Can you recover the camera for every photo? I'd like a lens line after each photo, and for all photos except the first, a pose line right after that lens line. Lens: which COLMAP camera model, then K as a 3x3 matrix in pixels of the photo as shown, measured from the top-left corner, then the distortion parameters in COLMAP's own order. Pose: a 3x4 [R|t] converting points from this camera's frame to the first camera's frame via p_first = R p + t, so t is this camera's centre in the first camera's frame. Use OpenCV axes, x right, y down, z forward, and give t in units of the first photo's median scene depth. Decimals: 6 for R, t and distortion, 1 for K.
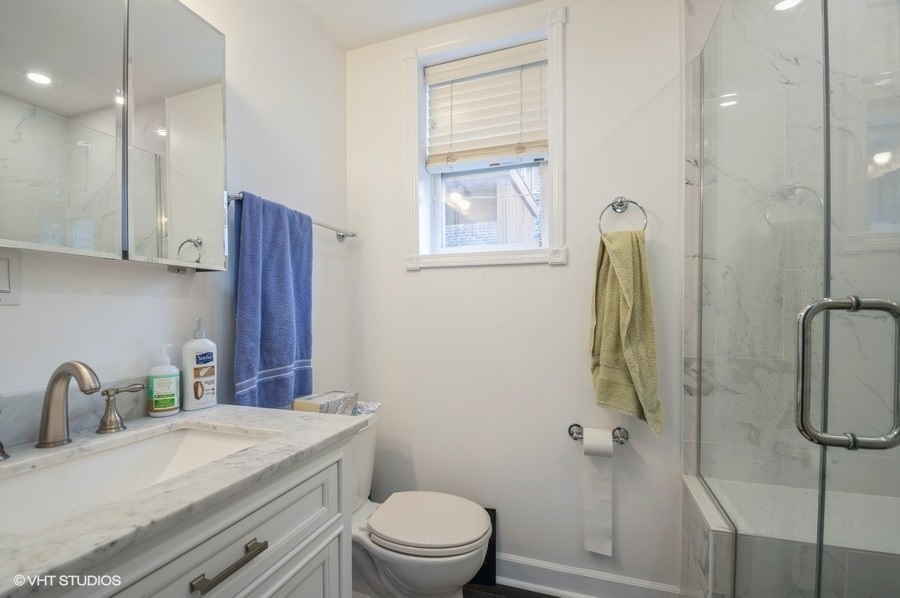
lens RADIAL K [[405.5, 0, 450.9], [0, 405.5, 304.9], [0, 0, 1]] dist [0.004686, -0.001448]
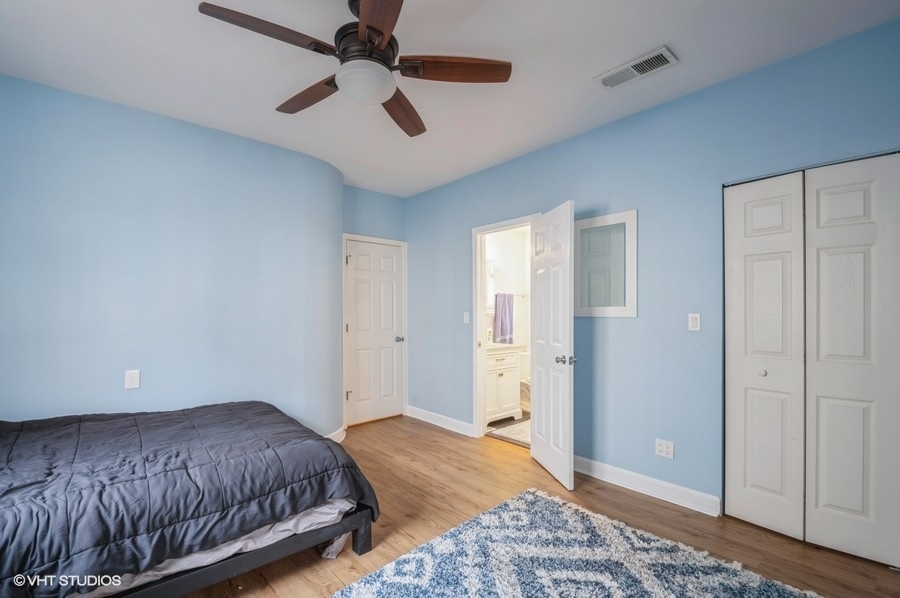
lens RADIAL K [[405.5, 0, 450.3], [0, 405.5, 306.1], [0, 0, 1]] dist [0.004686, -0.001448]
pose [[0.870352, -0.001313, -0.492428, 1.067020], [-0.005996, 0.999894, -0.013265, -0.084930], [0.492393, 0.014498, 0.870252, -2.723185]]
